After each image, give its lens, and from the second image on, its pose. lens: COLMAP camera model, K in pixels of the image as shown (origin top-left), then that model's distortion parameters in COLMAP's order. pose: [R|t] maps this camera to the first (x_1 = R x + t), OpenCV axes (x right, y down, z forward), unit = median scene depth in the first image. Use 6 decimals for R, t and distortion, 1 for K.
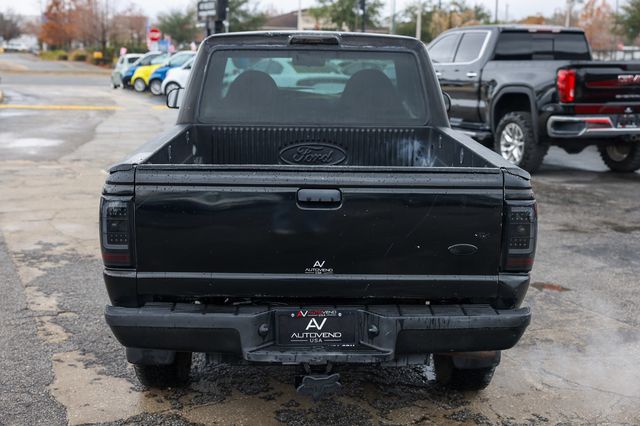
lens RADIAL K [[977.8, 0, 318.9], [0, 977.8, 212.9], [0, 0, 1]] dist [0.007389, 0.000000]
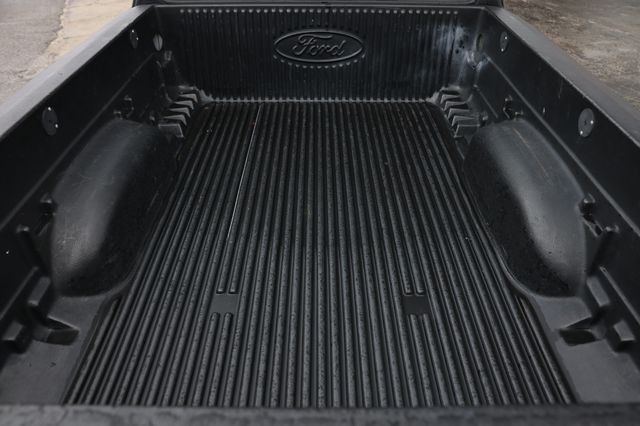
lens RADIAL K [[501.6, 0, 323.7], [0, 501.6, 213.5], [0, 0, 1]] dist [-0.102210, 0.076971]
pose [[0.999984, -0.005390, -0.001763, -0.002621], [0.005612, 0.895991, 0.444037, -0.112900], [-0.000813, -0.444040, 0.896007, 0.605232]]
